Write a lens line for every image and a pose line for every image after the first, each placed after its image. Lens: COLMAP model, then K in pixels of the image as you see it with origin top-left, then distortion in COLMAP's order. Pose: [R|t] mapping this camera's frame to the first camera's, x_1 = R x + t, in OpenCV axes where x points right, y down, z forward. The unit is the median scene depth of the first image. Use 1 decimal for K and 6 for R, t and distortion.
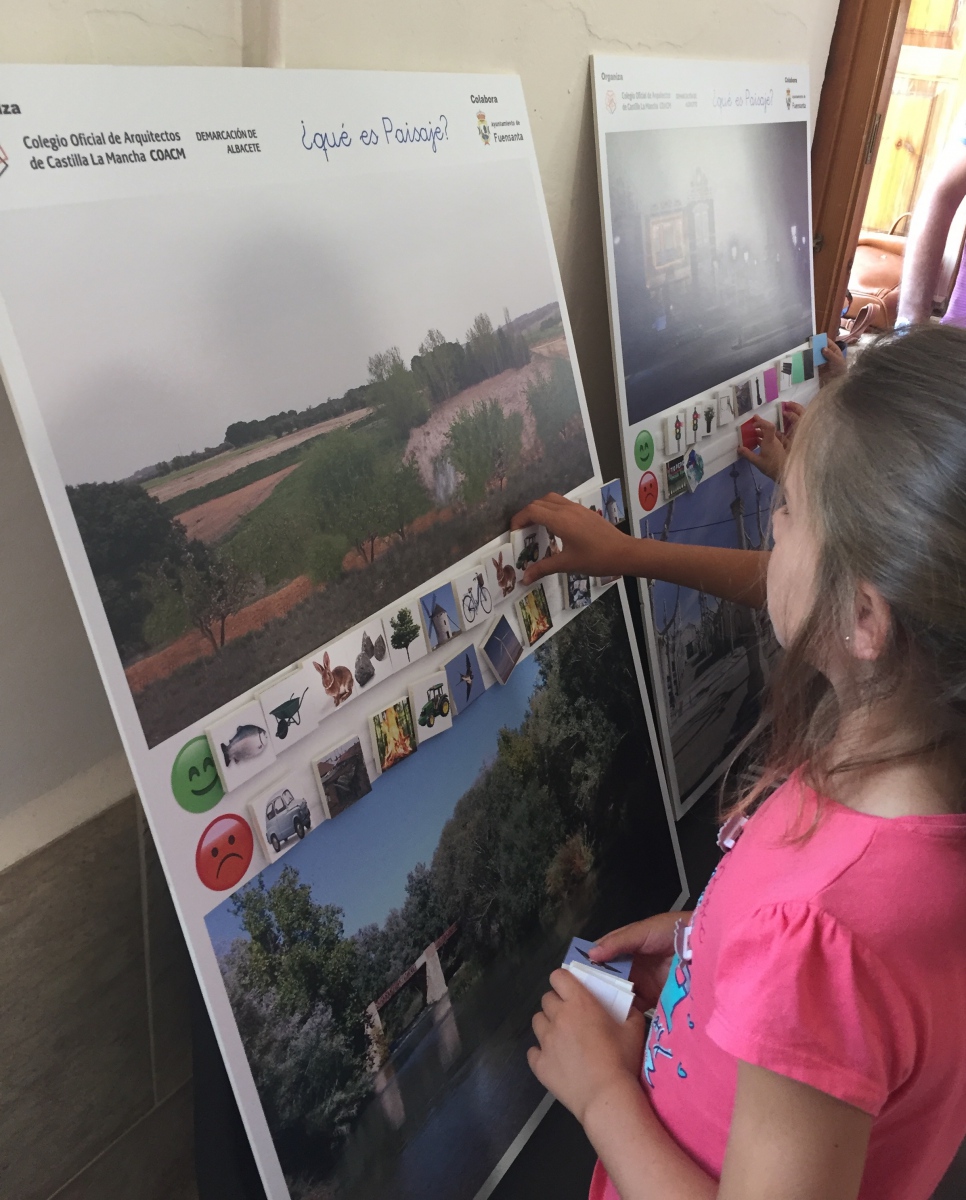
lens RADIAL K [[1122.4, 0, 482.1], [0, 1122.4, 550.7], [0, 0, 1]] dist [0.089039, -0.204734]
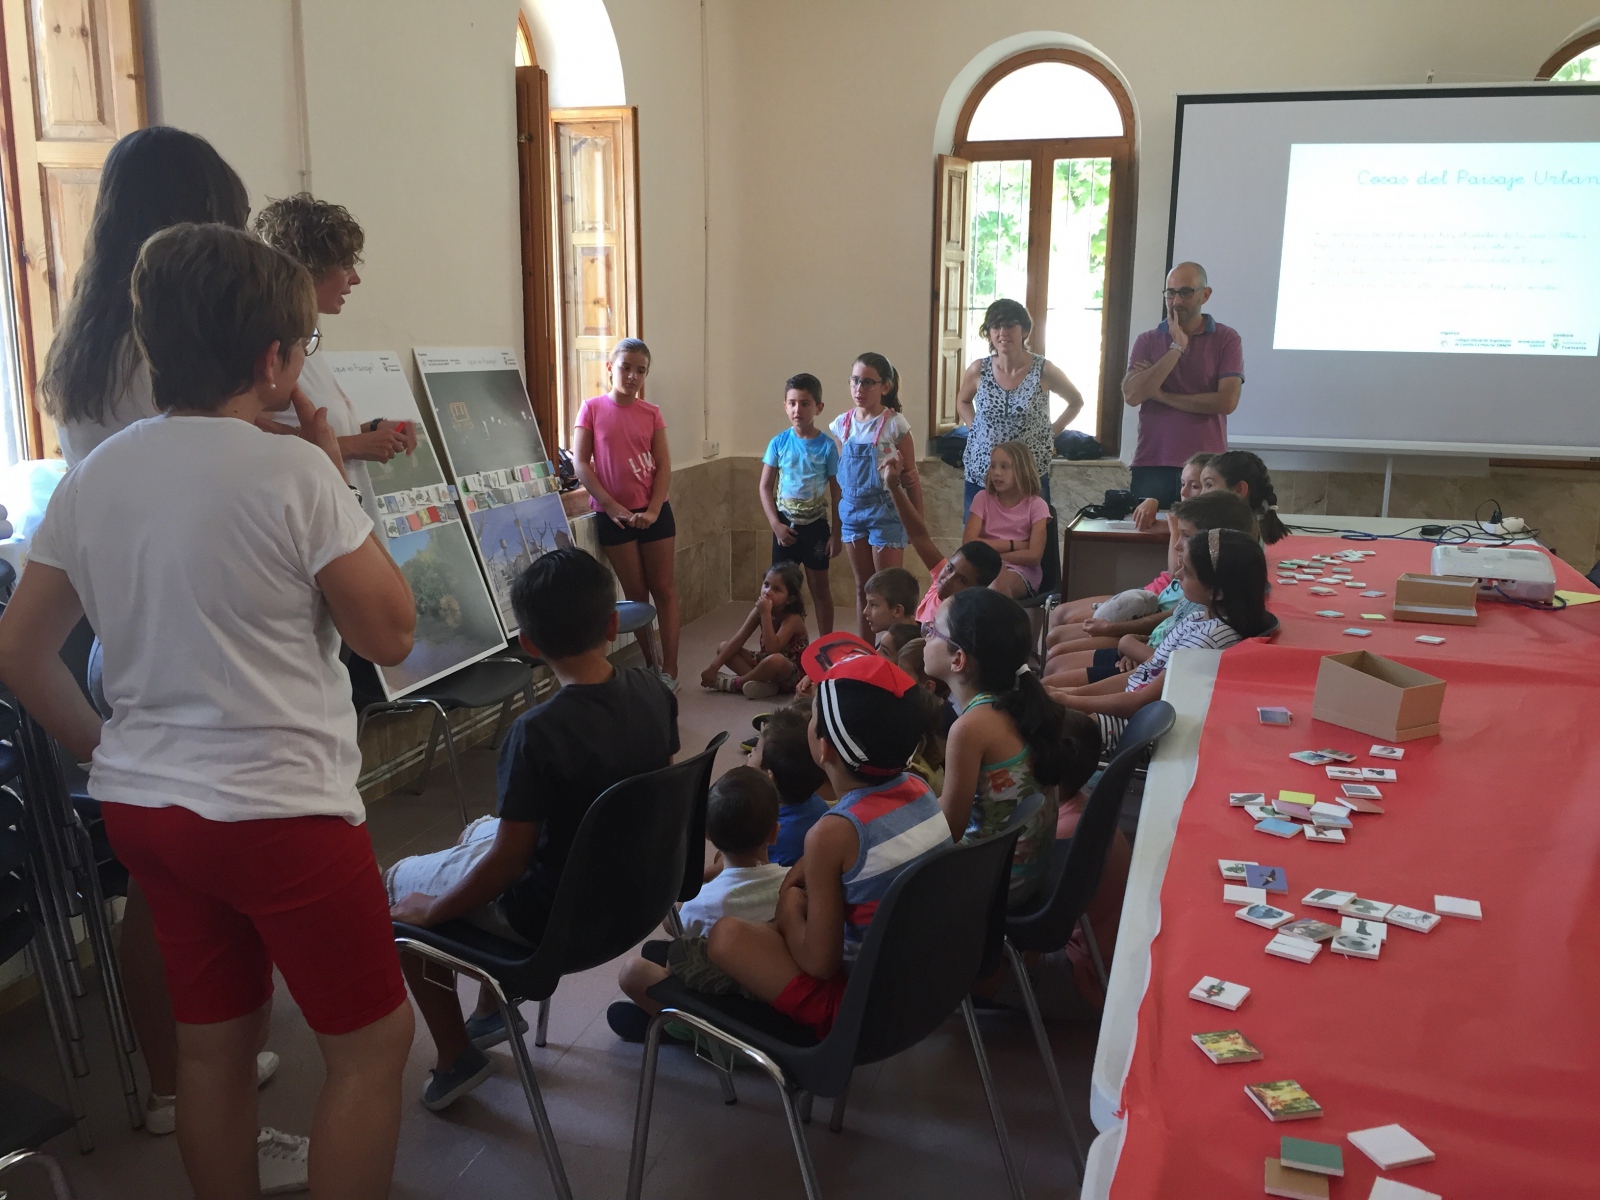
lens RADIAL K [[1380.7, 0, 800.0], [0, 1380.7, 600.0], [0, 0, 1]] dist [0.085088, -0.111931]
pose [[0.959469, -0.112214, 0.258508, 0.029382], [0.167285, 0.964993, -0.202001, 1.364102], [-0.226791, 0.237058, 0.944653, -3.068458]]
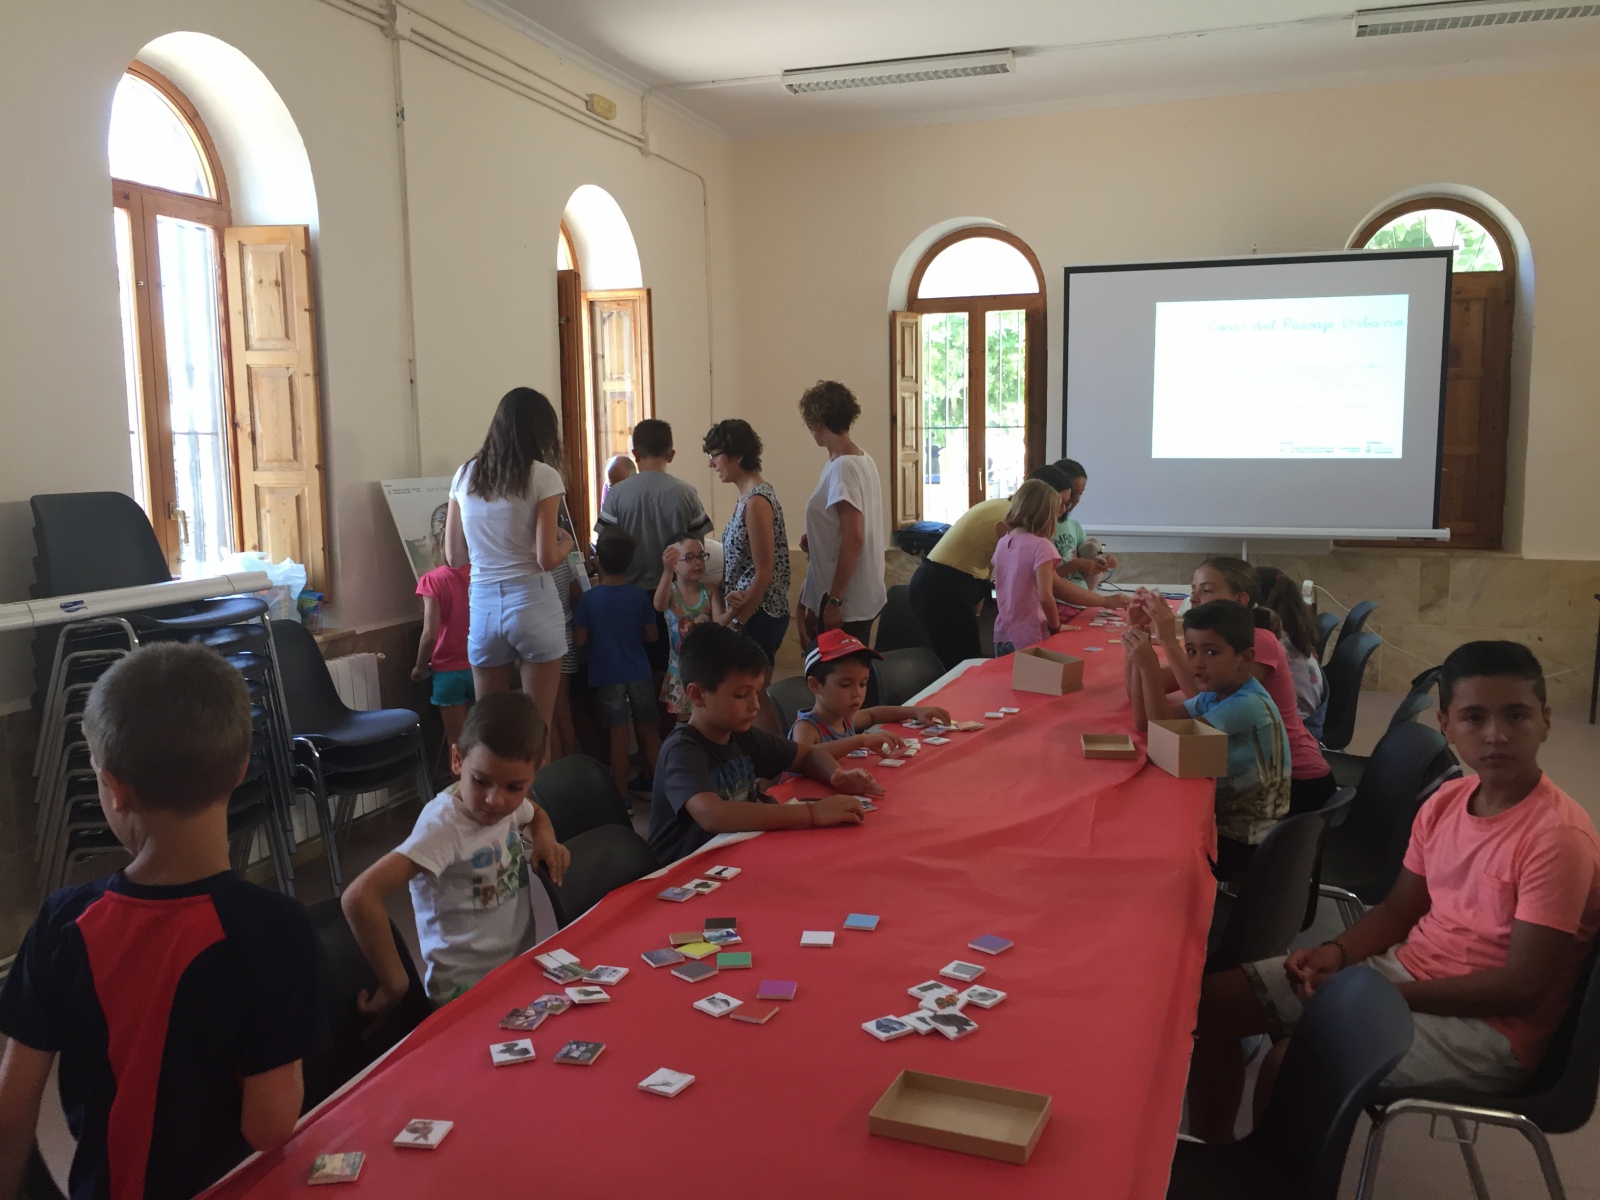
lens RADIAL K [[1371.8, 0, 800.0], [0, 1371.8, 600.0], [0, 0, 1]] dist [0.052789, -0.001433]
pose [[0.969054, -0.108369, 0.221787, 0.031241], [0.169653, 0.945036, -0.279506, 2.022709], [-0.179307, 0.308484, 0.934177, -4.708965]]
